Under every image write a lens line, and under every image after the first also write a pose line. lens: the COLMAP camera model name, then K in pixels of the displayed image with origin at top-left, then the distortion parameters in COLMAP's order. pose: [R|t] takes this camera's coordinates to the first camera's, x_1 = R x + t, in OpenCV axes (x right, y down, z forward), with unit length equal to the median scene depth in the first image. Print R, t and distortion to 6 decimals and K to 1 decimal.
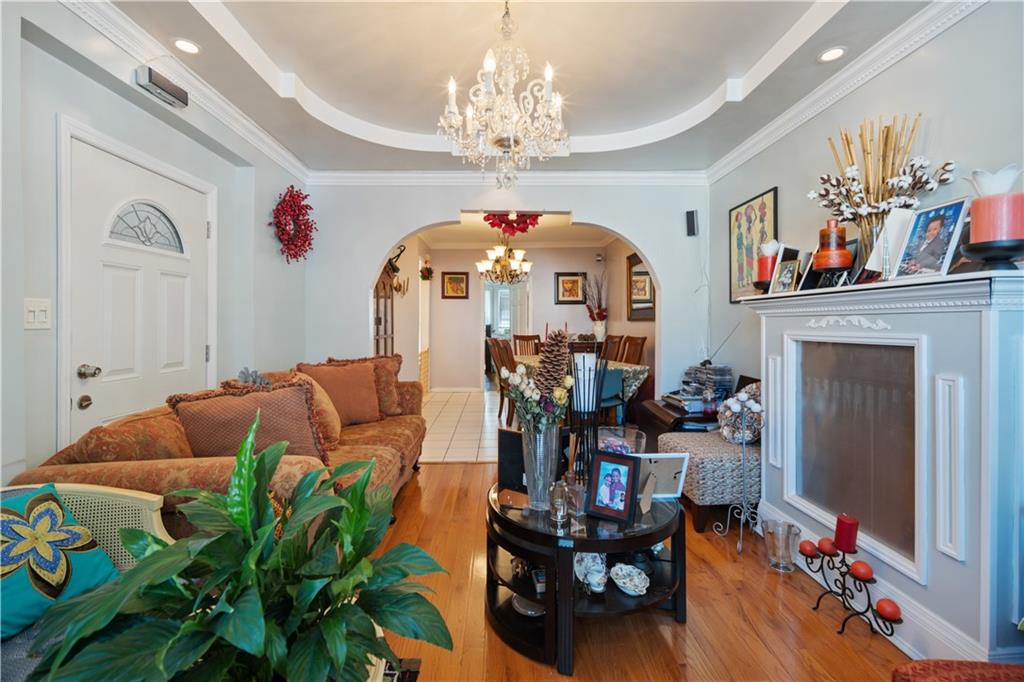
lens RADIAL K [[456.3, 0, 511.0], [0, 456.3, 329.9], [0, 0, 1]] dist [-0.000962, -0.000002]
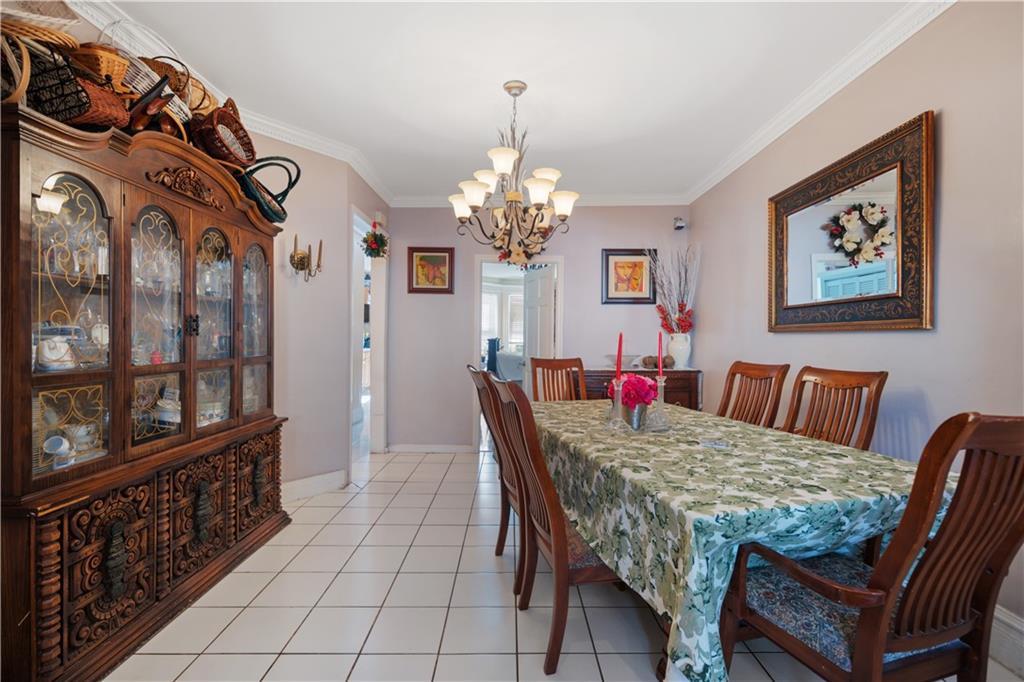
lens RADIAL K [[456.3, 0, 511.6], [0, 456.3, 341.3], [0, 0, 1]] dist [-0.000962, -0.000002]
pose [[0.999577, 0.008991, -0.027659, -0.002093], [-0.009208, 0.999928, -0.007697, -0.003095], [0.027588, 0.007948, 0.999588, 0.420101]]
